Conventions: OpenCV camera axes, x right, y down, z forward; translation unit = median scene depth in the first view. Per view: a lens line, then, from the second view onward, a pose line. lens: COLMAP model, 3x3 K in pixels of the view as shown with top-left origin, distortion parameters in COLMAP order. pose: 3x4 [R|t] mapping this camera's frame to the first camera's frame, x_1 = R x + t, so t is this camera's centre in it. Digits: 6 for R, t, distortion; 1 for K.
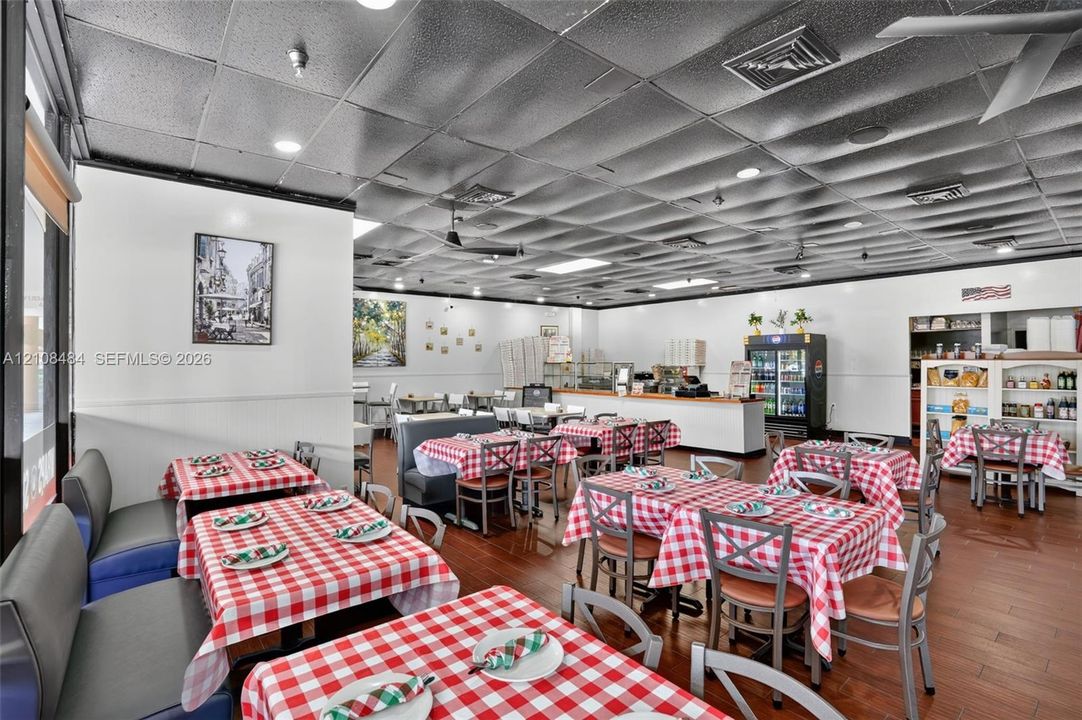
lens RADIAL K [[493.9, 0, 548.8], [0, 493.9, 361.1], [0, 0, 1]] dist [-0.043883, 0.008015]
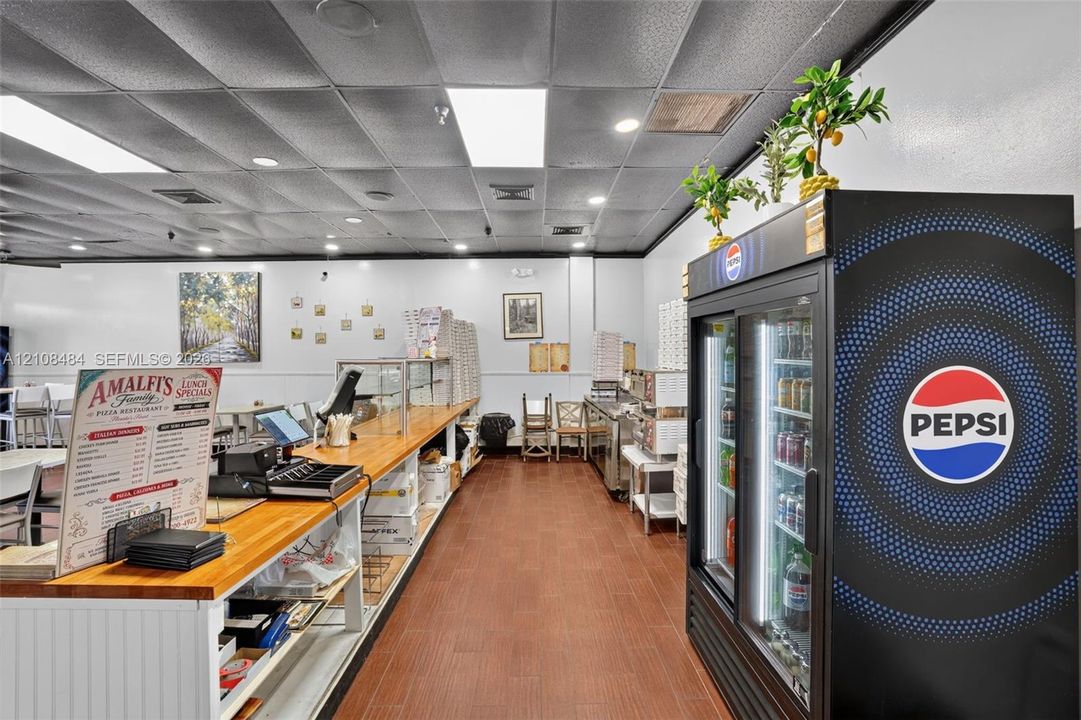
lens RADIAL K [[493.4, 0, 542.0], [0, 493.4, 344.7], [0, 0, 1]] dist [-0.043883, 0.008015]
pose [[0.780130, -0.005913, -0.625590, 0.474318], [0.001513, 0.999970, -0.007566, -0.008622], [0.625616, 0.004956, 0.780115, 0.710054]]
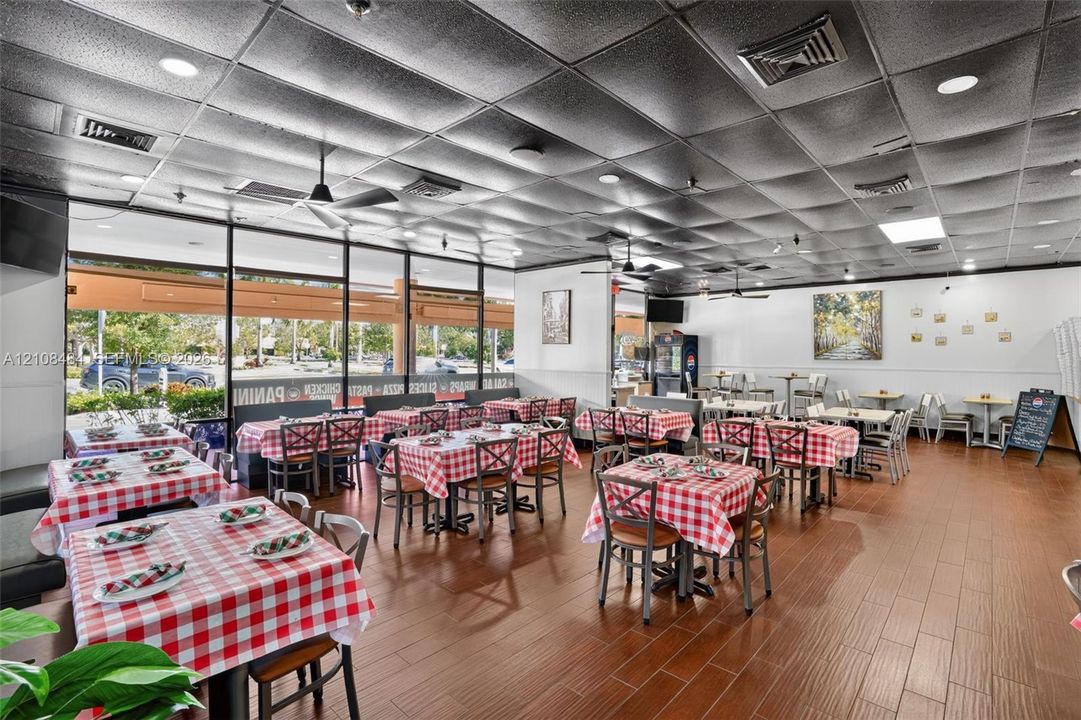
lens RADIAL K [[493.4, 0, 538.5], [0, 493.4, 354.9], [0, 0, 1]] dist [-0.043883, 0.008015]
pose [[0.144249, 0.005155, -0.989528, 0.513458], [-0.005477, 0.999975, 0.004411, 0.000438], [0.989526, 0.004784, 0.144274, 0.237946]]
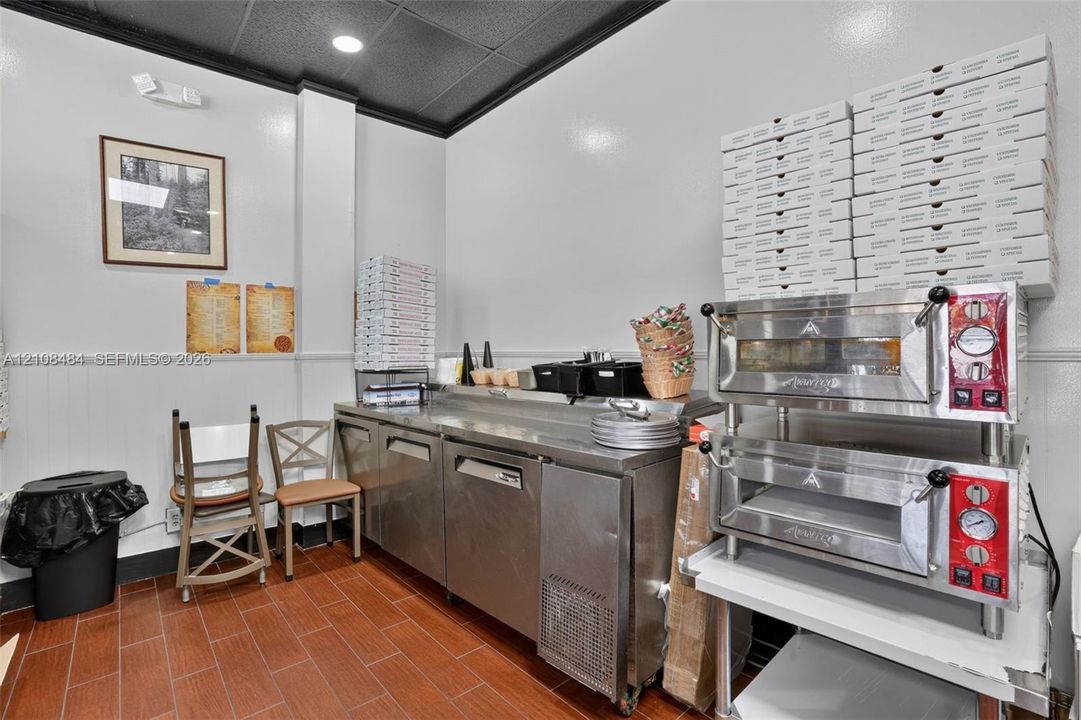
lens RADIAL K [[493.4, 0, 543.1], [0, 493.4, 352.7], [0, 0, 1]] dist [-0.043883, 0.008015]
pose [[0.999687, -0.000071, 0.025013, 0.205082], [0.000094, 1.000000, -0.000900, 0.025851], [-0.025013, 0.000903, 0.999687, 0.981194]]
